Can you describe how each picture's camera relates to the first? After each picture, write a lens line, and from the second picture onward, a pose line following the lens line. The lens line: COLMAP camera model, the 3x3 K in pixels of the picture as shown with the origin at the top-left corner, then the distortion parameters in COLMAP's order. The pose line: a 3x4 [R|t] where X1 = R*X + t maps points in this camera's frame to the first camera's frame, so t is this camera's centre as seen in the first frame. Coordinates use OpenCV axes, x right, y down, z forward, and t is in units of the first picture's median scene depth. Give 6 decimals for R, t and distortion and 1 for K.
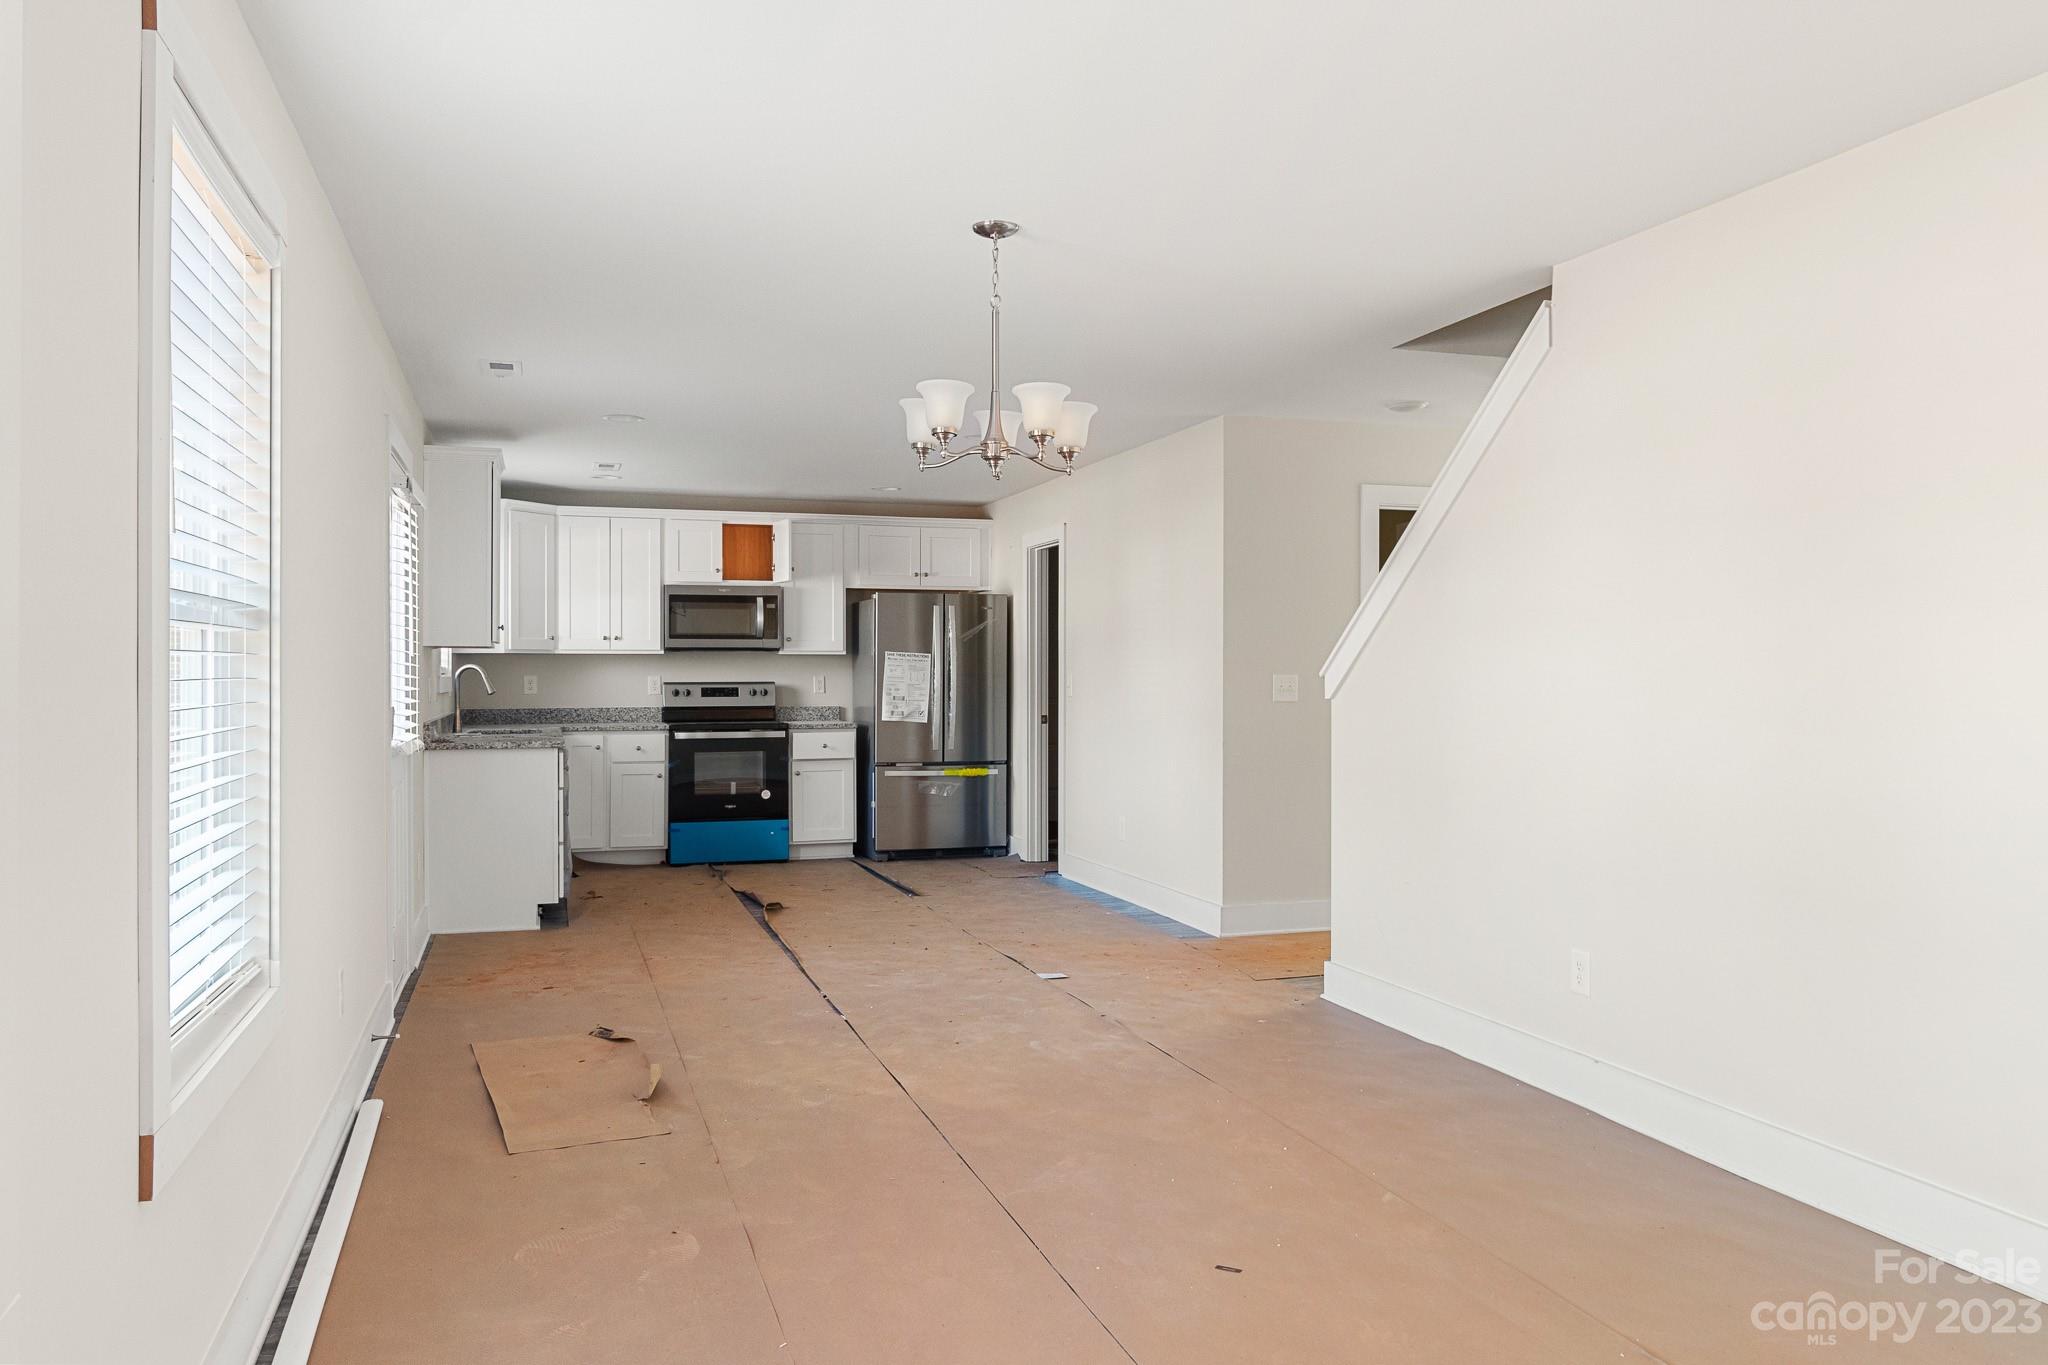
lens RADIAL K [[1489.6, 0, 1024.0], [0, 1489.6, 682.5], [0, 0, 1]] dist [0.025735, -0.000417]
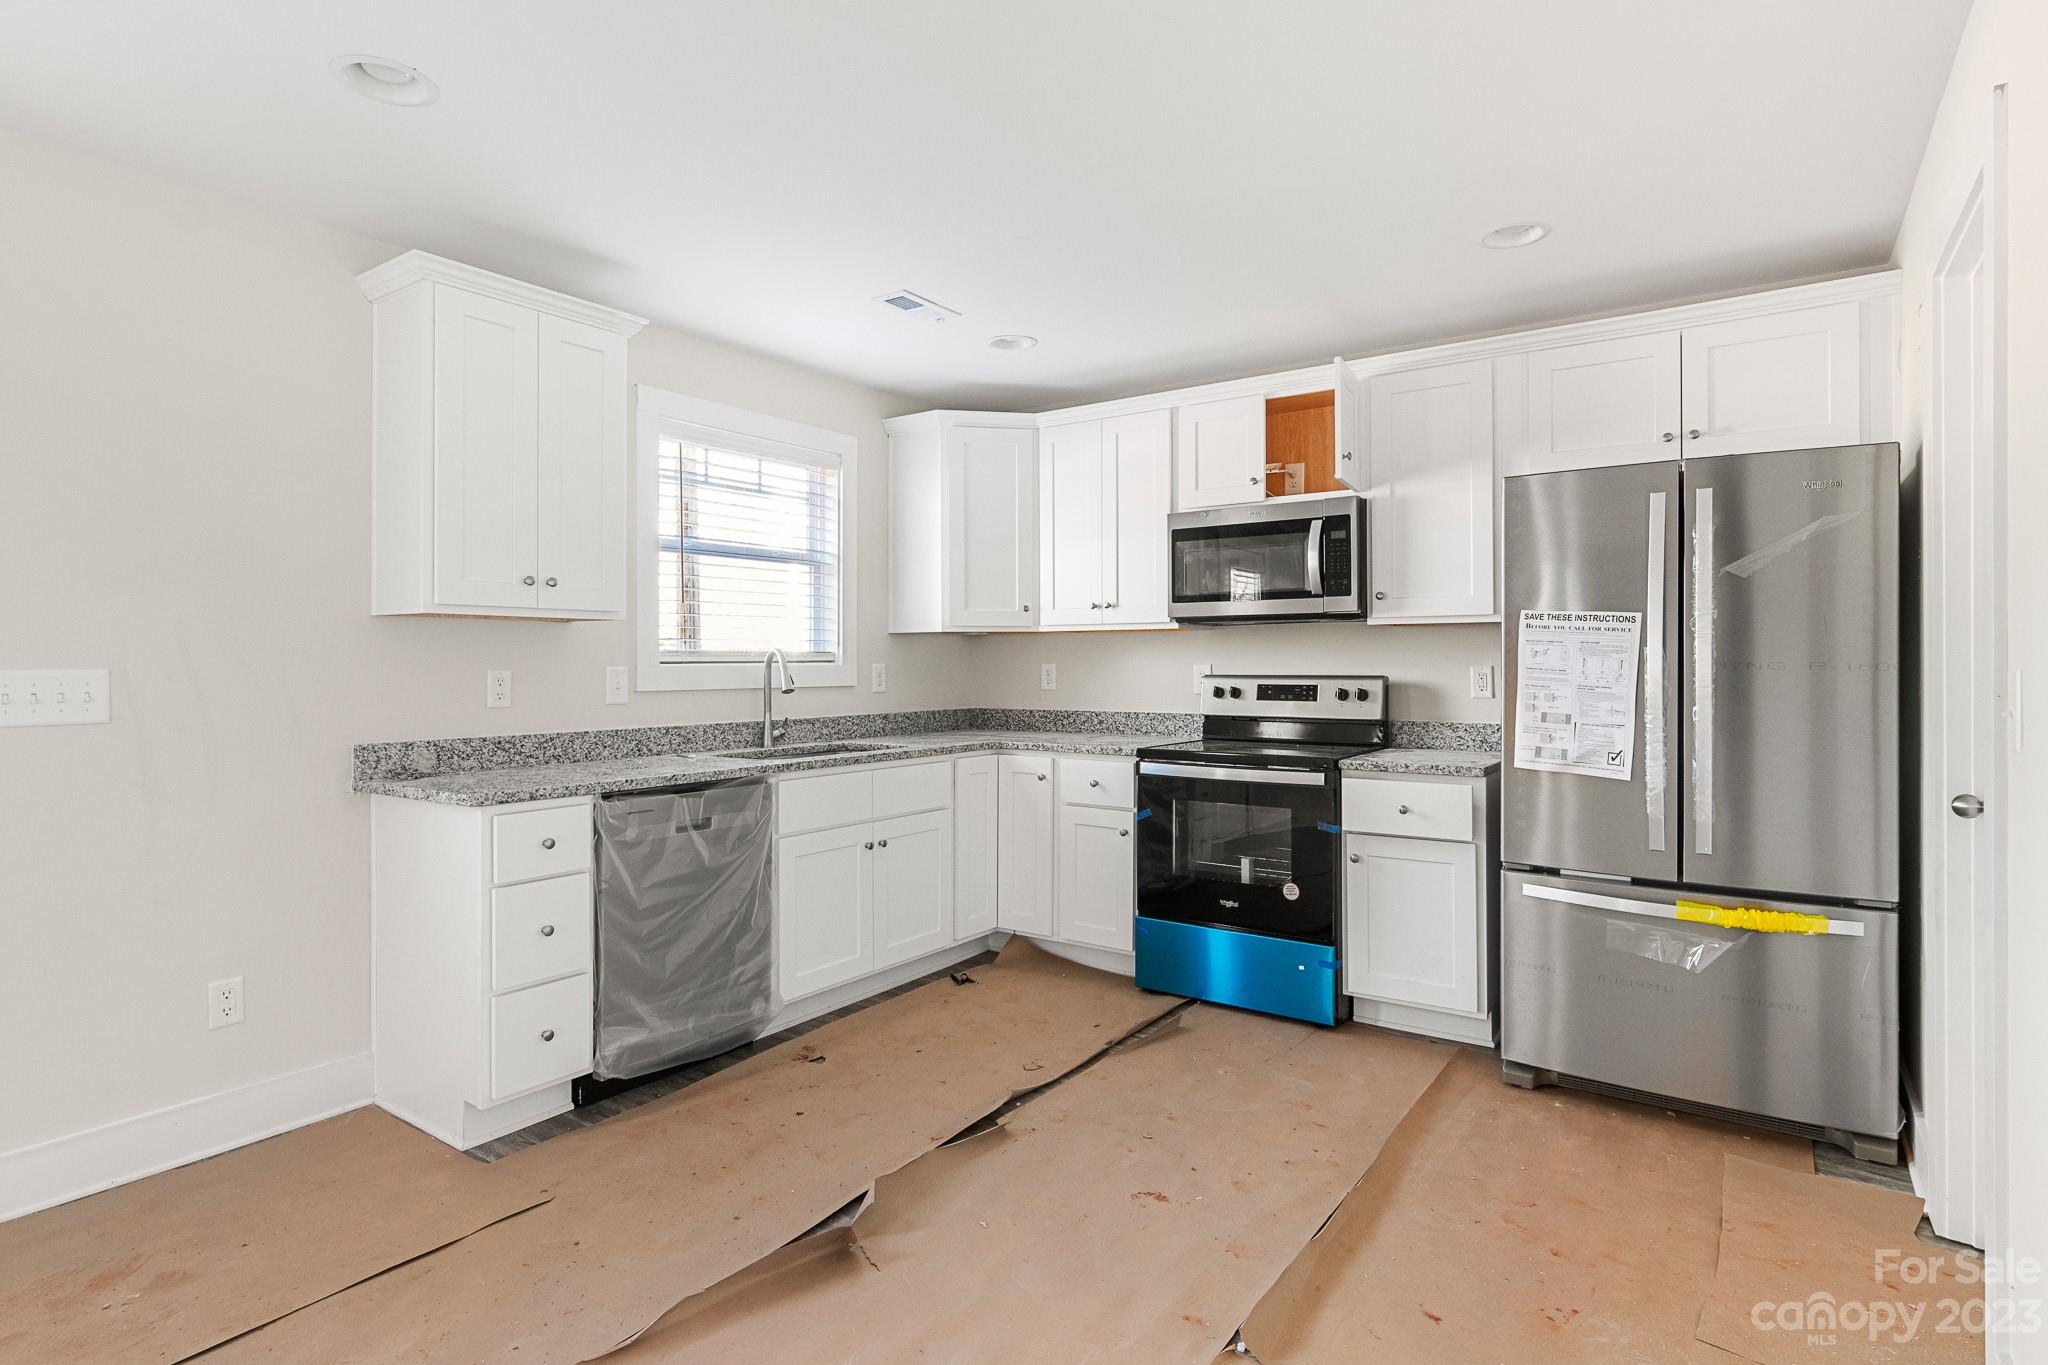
lens RADIAL K [[1052.5, 0, 1030.5], [0, 1052.5, 655.8], [0, 0, 1]] dist [-0.000751, -0.000191]
pose [[0.600461, -0.003933, -0.799645, 0.066740], [-0.004368, 0.999957, -0.008198, -0.004217], [0.799642, 0.008416, 0.600418, 0.692440]]
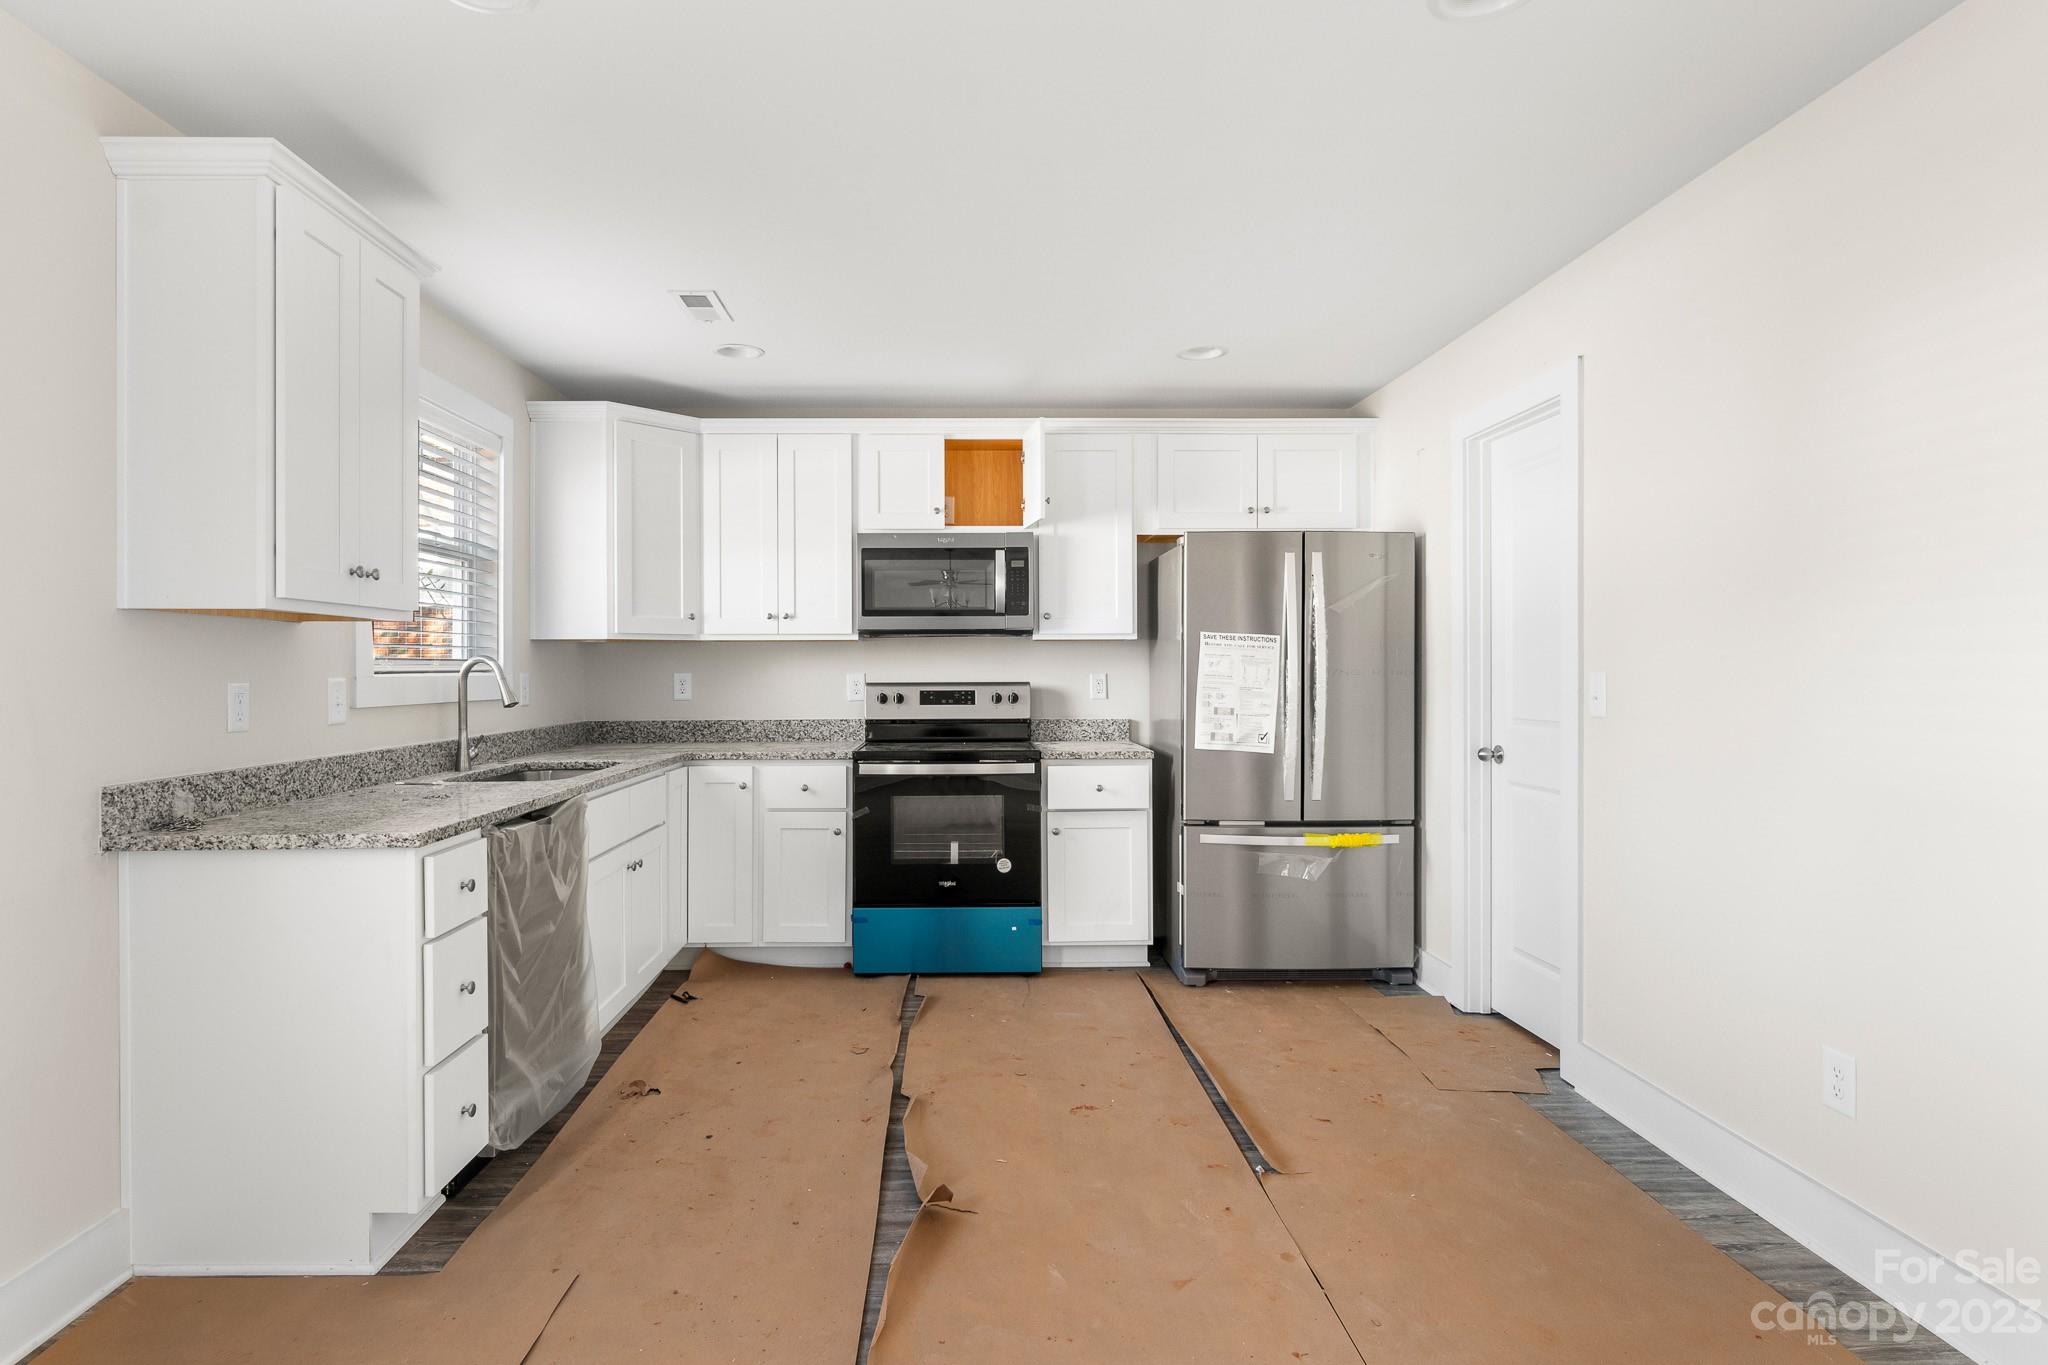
lens RADIAL K [[1082.0, 0, 970.9], [0, 1082.0, 668.9], [0, 0, 1]] dist [-0.000246, 0.000284]
pose [[0.955010, -0.001602, -0.296570, -0.052443], [-0.000165, 0.999982, -0.005931, -0.003535], [0.296574, 0.005713, 0.954993, 0.558819]]
